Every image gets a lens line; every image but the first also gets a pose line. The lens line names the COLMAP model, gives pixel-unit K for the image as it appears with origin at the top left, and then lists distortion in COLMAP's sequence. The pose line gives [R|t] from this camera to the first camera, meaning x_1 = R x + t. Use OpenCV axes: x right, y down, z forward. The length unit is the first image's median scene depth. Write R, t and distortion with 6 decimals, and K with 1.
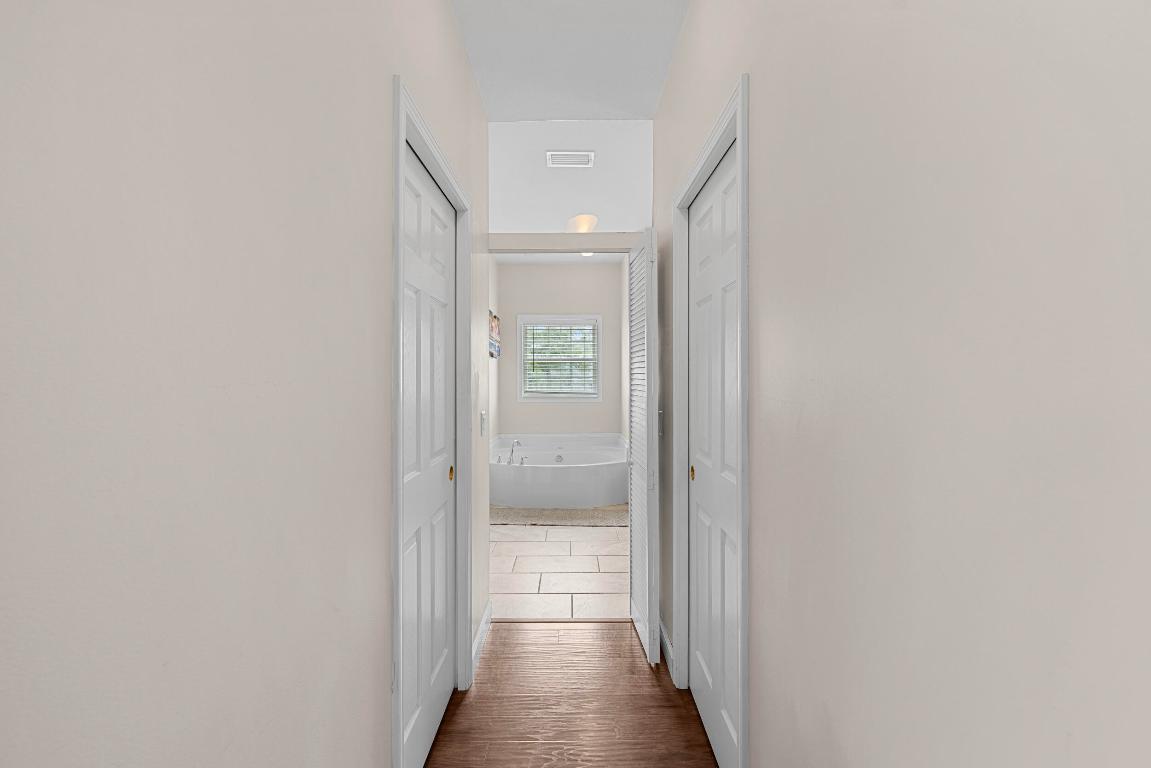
lens RADIAL K [[459.6, 0, 575.8], [0, 459.6, 384.2], [0, 0, 1]] dist [-0.001476, -0.000469]
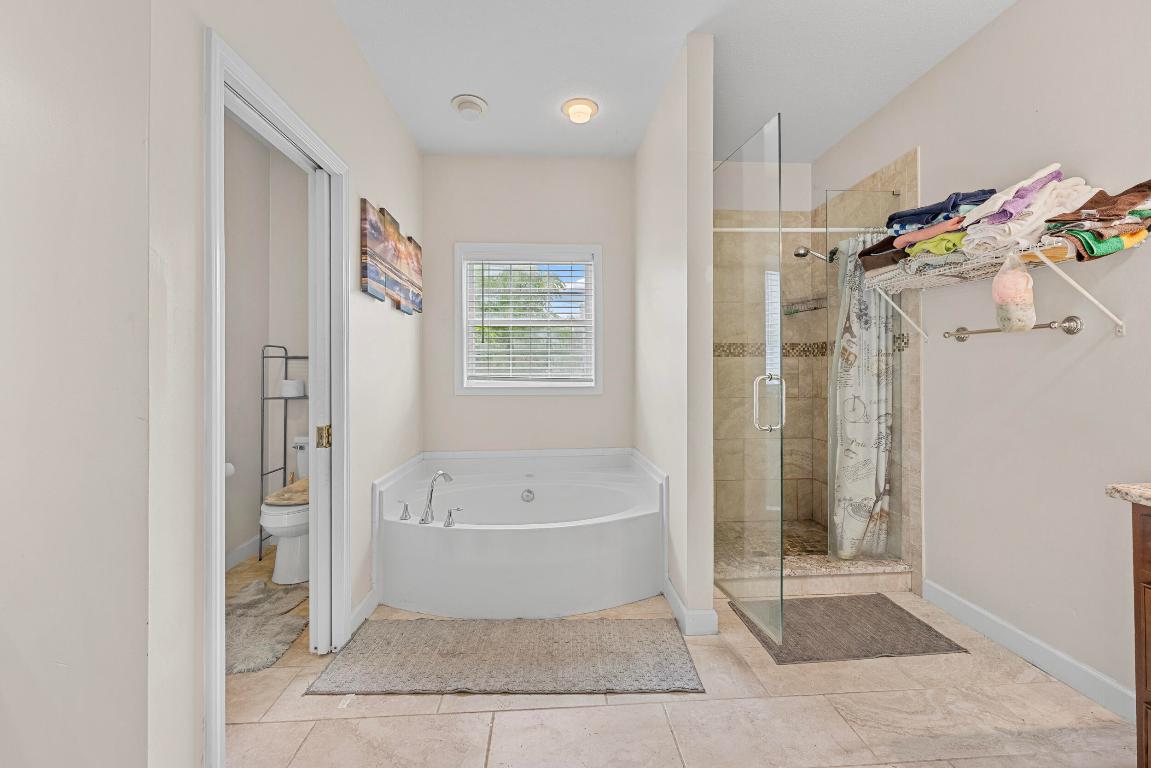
lens RADIAL K [[459.6, 0, 577.0], [0, 459.6, 379.1], [0, 0, 1]] dist [-0.001476, -0.000469]
pose [[0.998232, -0.001140, 0.059419, -0.009735], [0.000880, 0.999990, 0.004386, 0.016795], [-0.059424, -0.004325, 0.998223, 0.439769]]
